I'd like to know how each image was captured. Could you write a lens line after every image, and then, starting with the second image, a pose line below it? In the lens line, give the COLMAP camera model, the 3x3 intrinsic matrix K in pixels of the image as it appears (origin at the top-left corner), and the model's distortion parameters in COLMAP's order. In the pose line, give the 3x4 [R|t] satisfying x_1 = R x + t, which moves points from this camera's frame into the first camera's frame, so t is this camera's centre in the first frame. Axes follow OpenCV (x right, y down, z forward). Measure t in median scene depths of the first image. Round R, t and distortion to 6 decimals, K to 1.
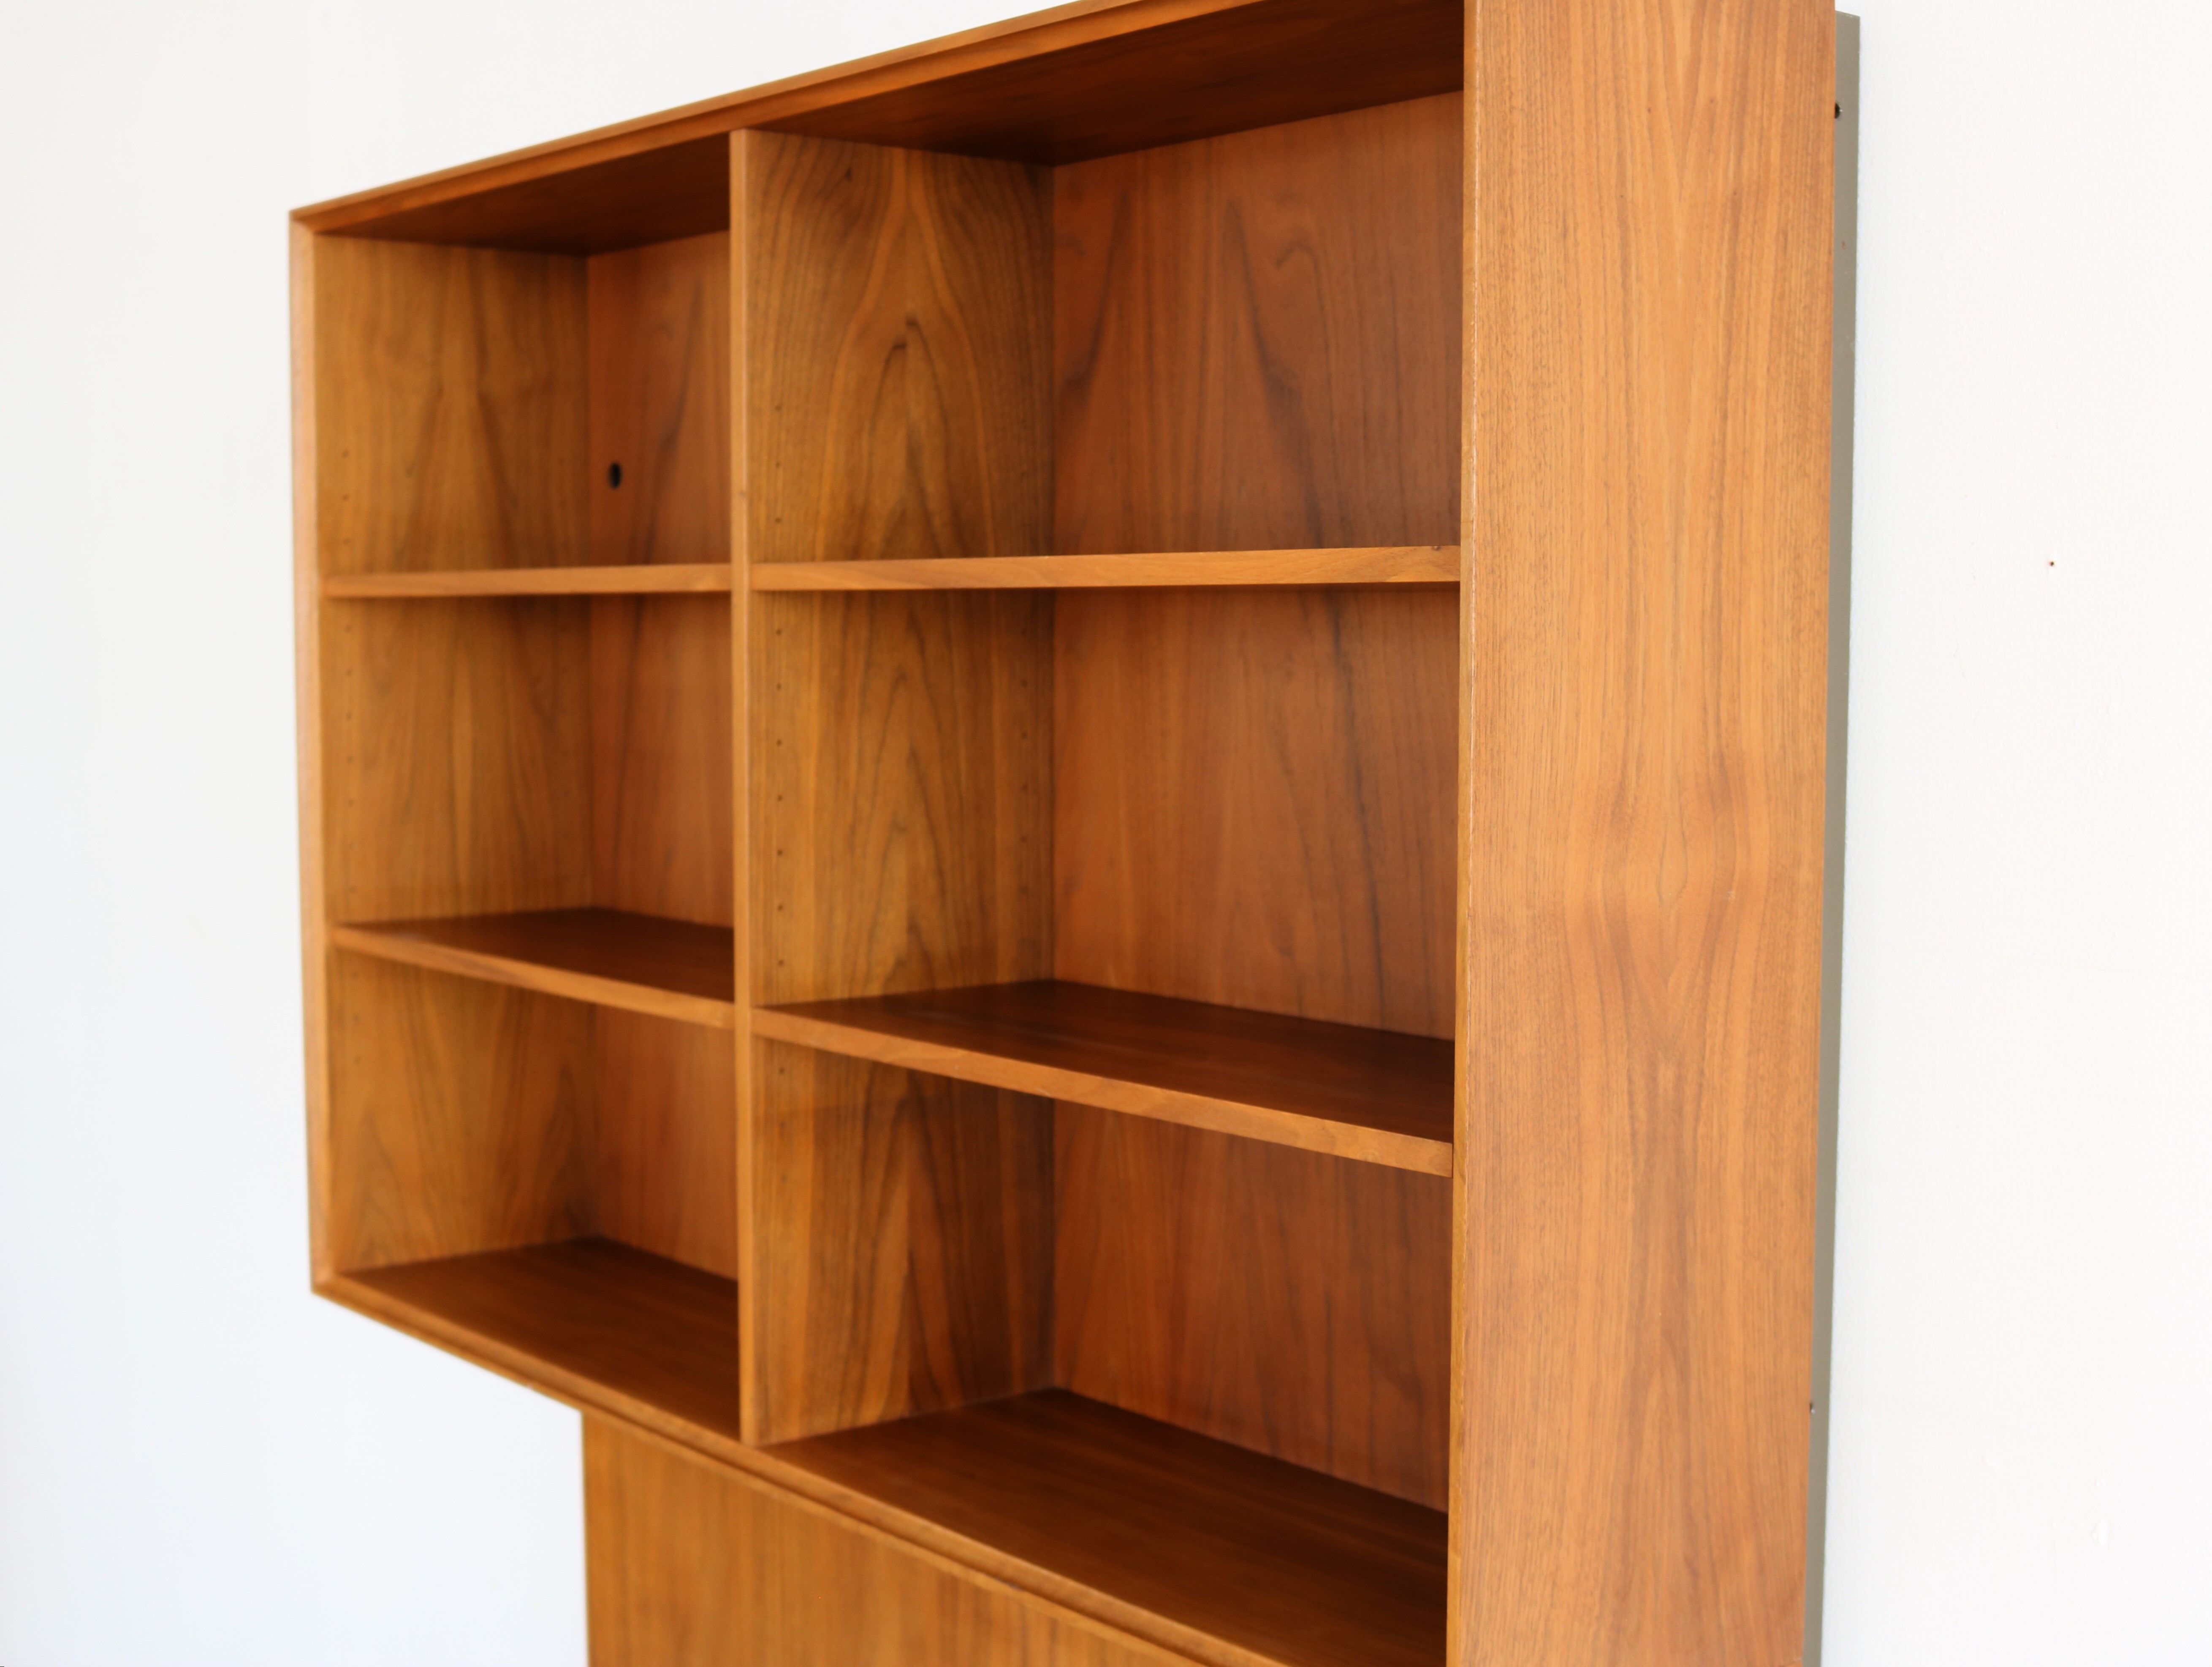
lens RADIAL K [[3015.9, 0, 1106.0], [0, 3015.9, 833.5], [0, 0, 1]] dist [0.004777, 0.006227]
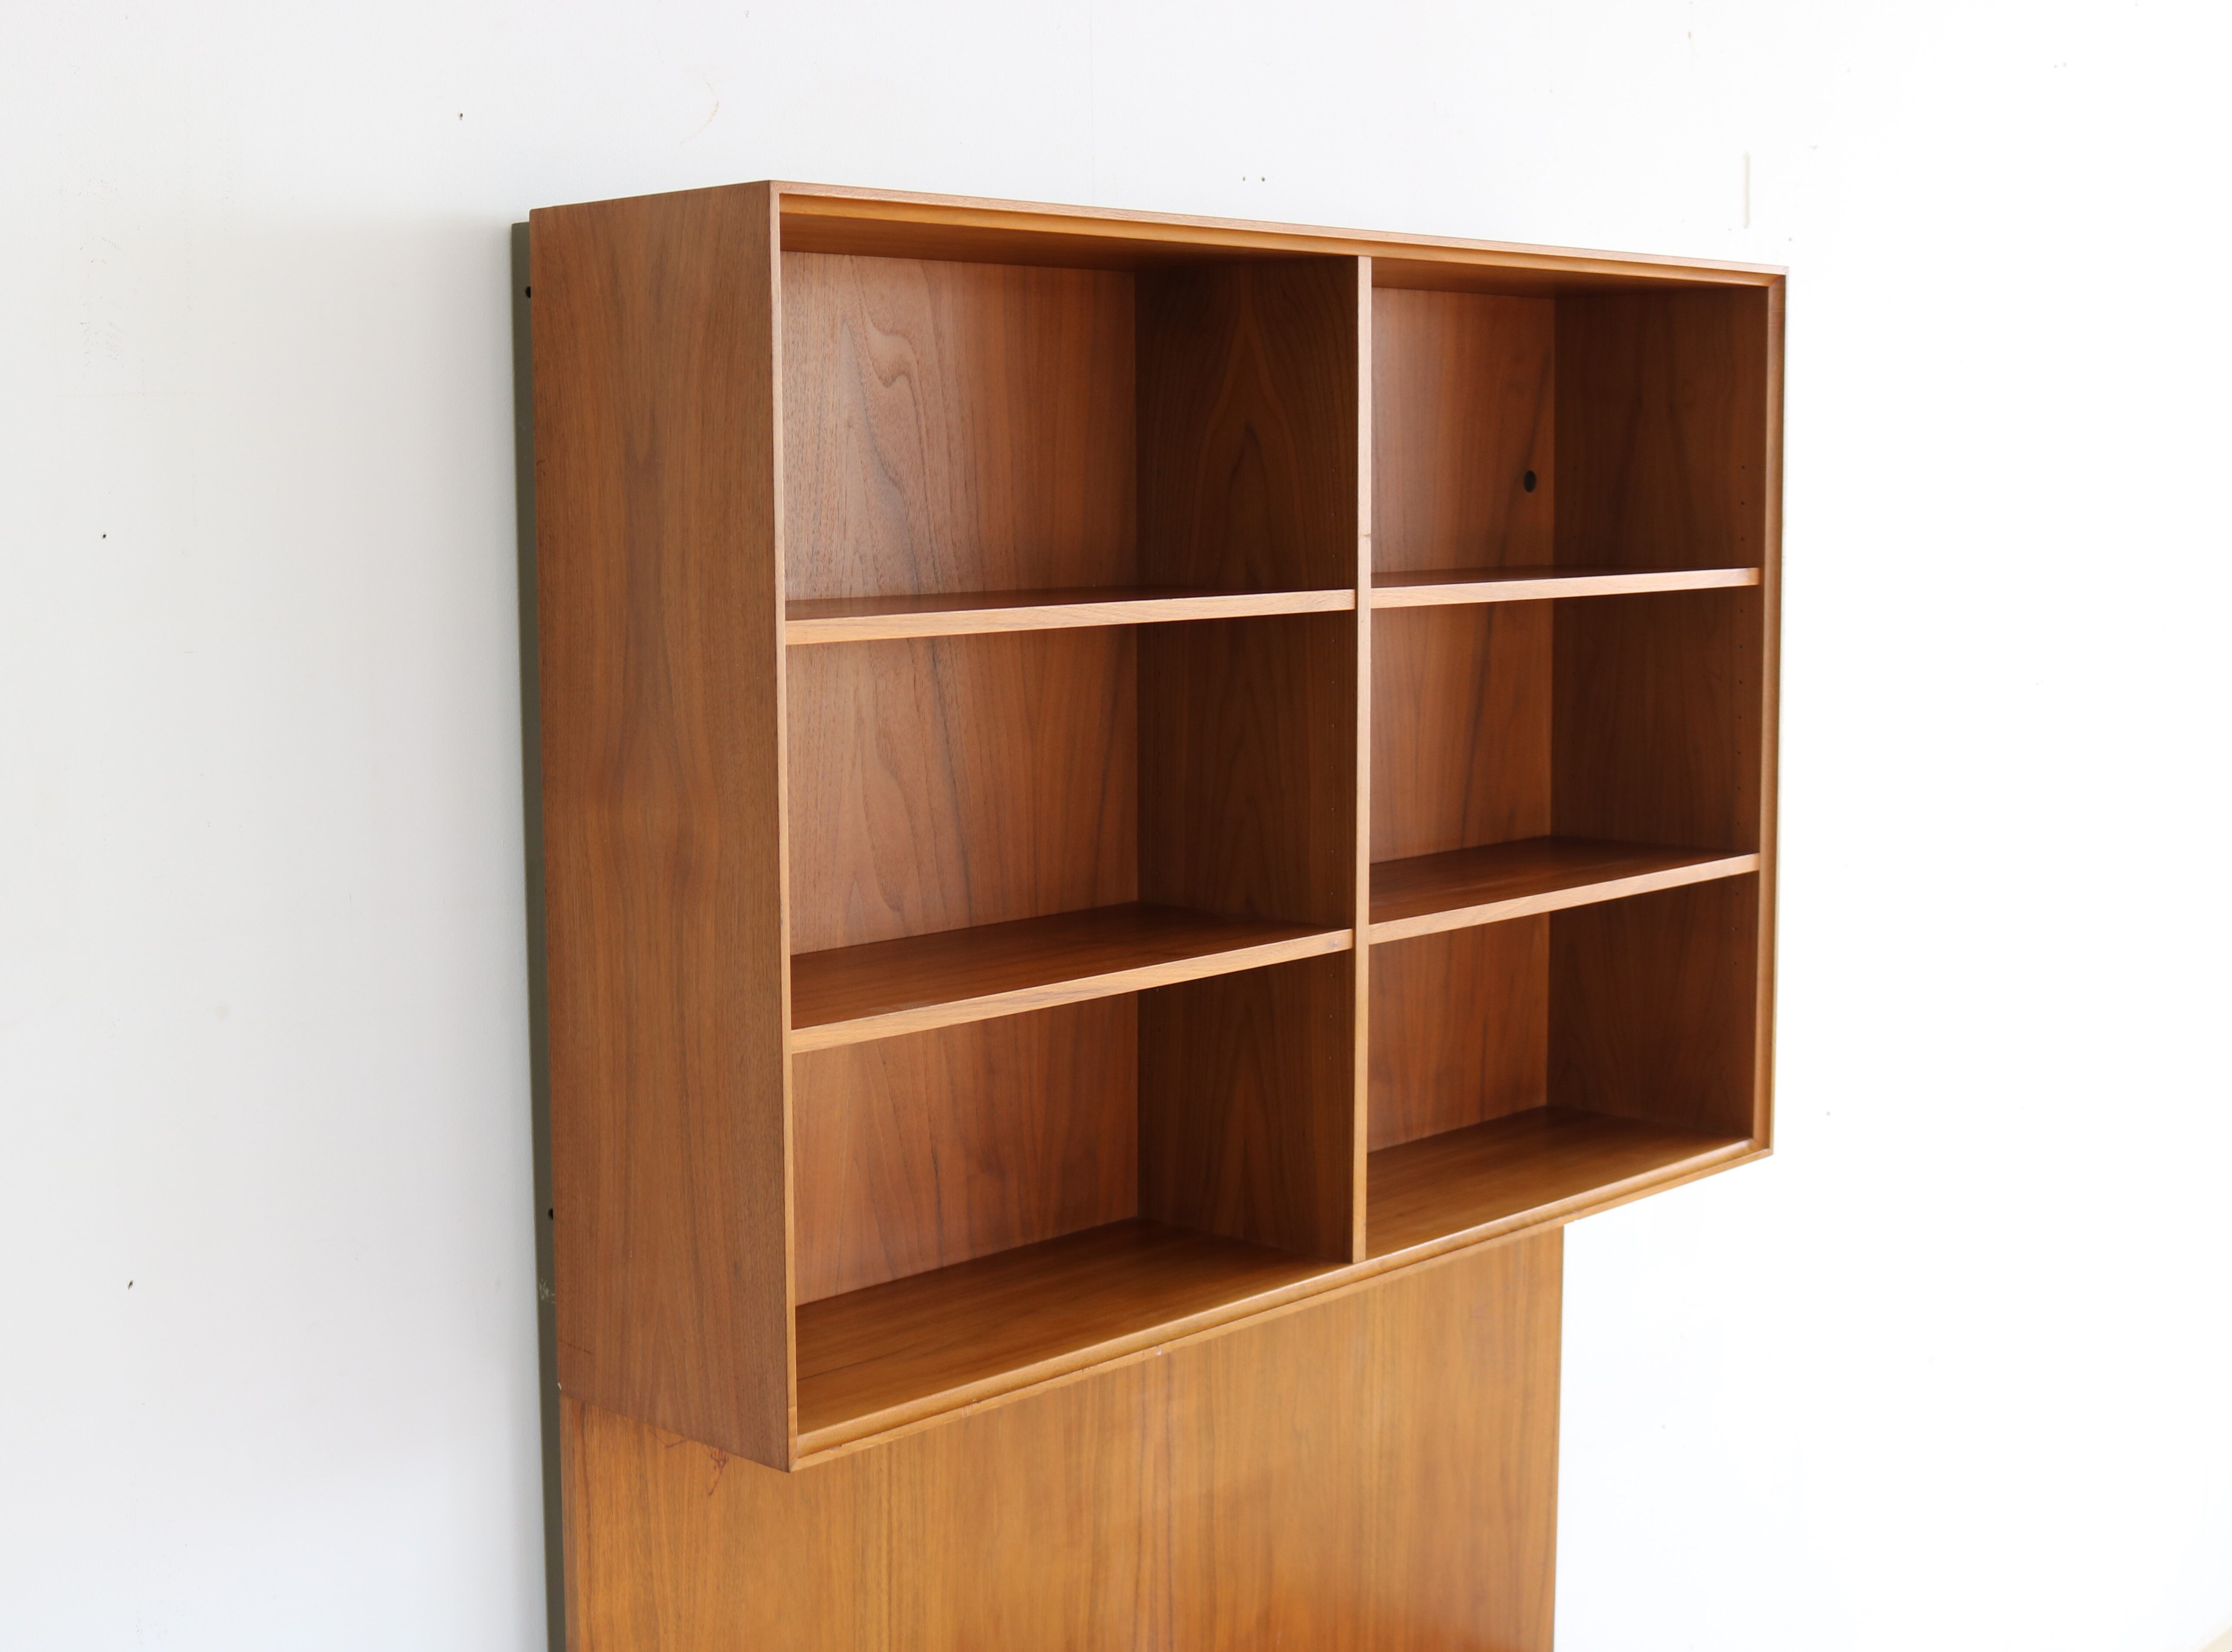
lens RADIAL K [[2991.5, 0, 953.8], [0, 2991.5, 825.0], [0, 0, 1]] dist [-0.106393, 0.023686]
pose [[-0.115326, -0.115078, 0.986639, -1.362069], [0.083210, 0.988656, 0.125040, -0.162131], [-0.989836, 0.096518, -0.104442, 1.307590]]
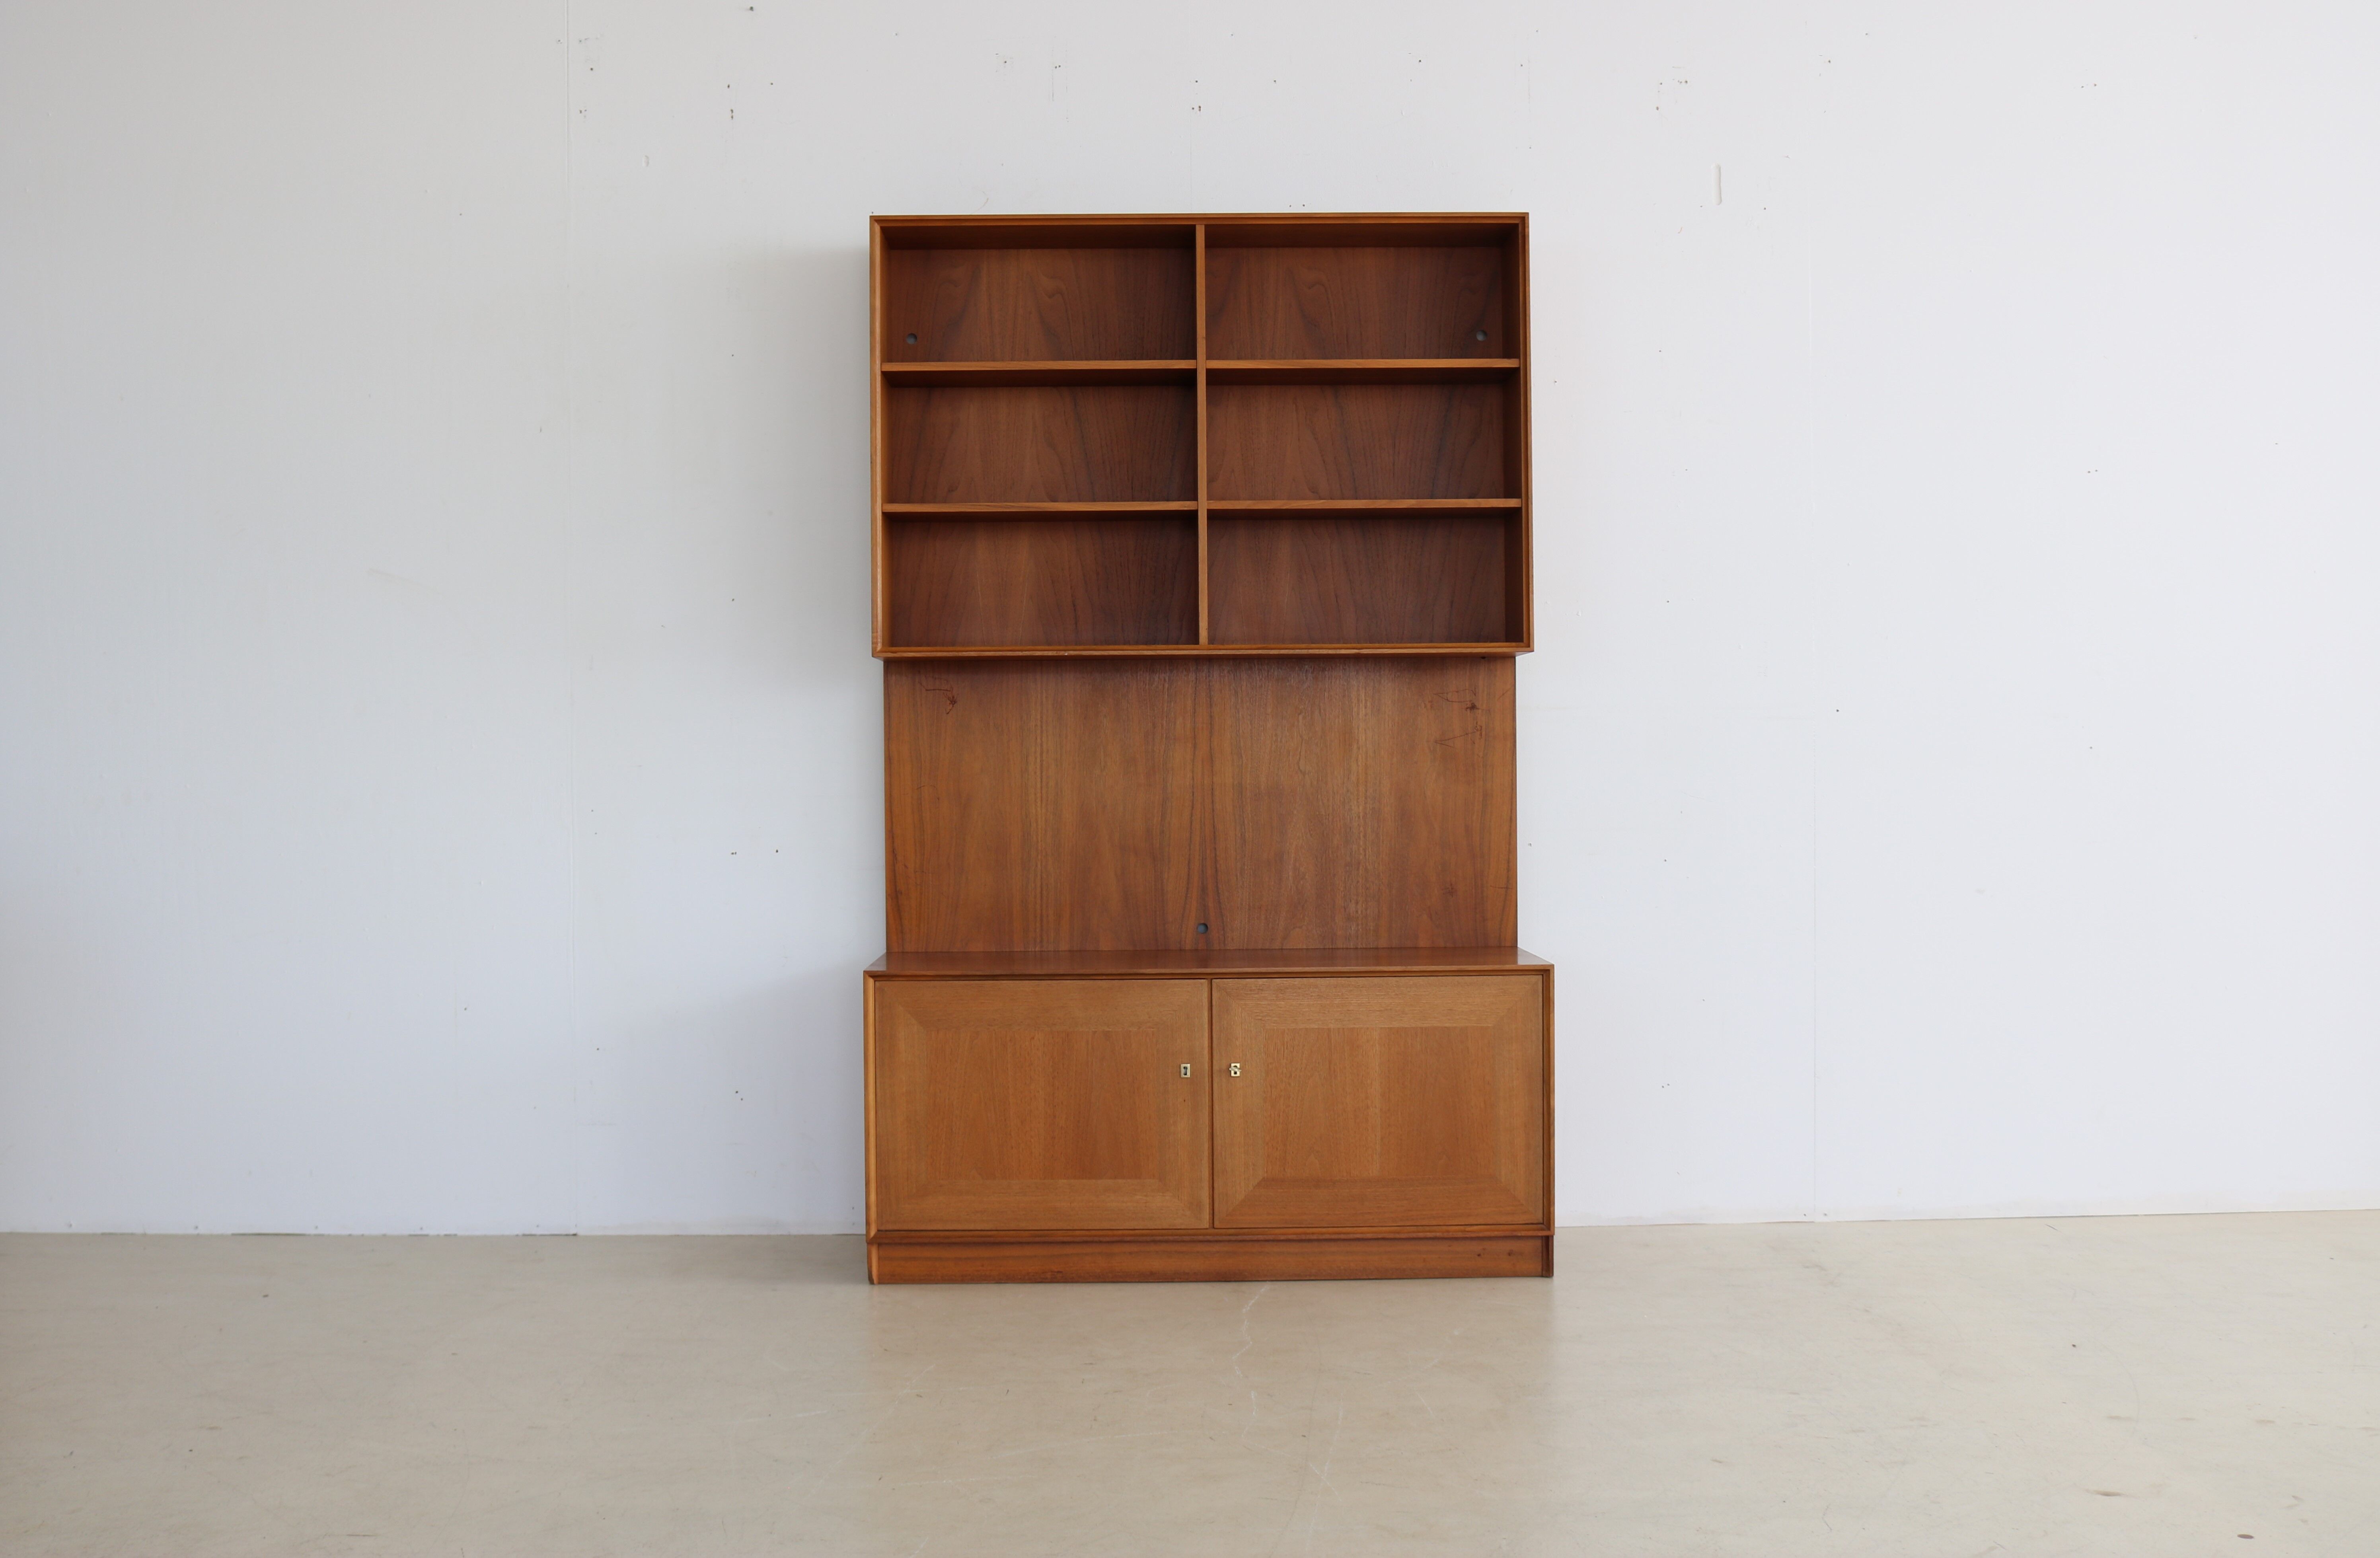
lens RADIAL K [[2599.1, 0, 1190.0], [0, 2599.1, 779.0], [0, 0, 1]] dist [-0.092033, -0.003380]
pose [[0.595036, -0.013312, 0.803589, -2.270788], [0.069492, 0.996970, -0.034941, 0.432880], [-0.800689, 0.076635, 0.594158, -0.545639]]
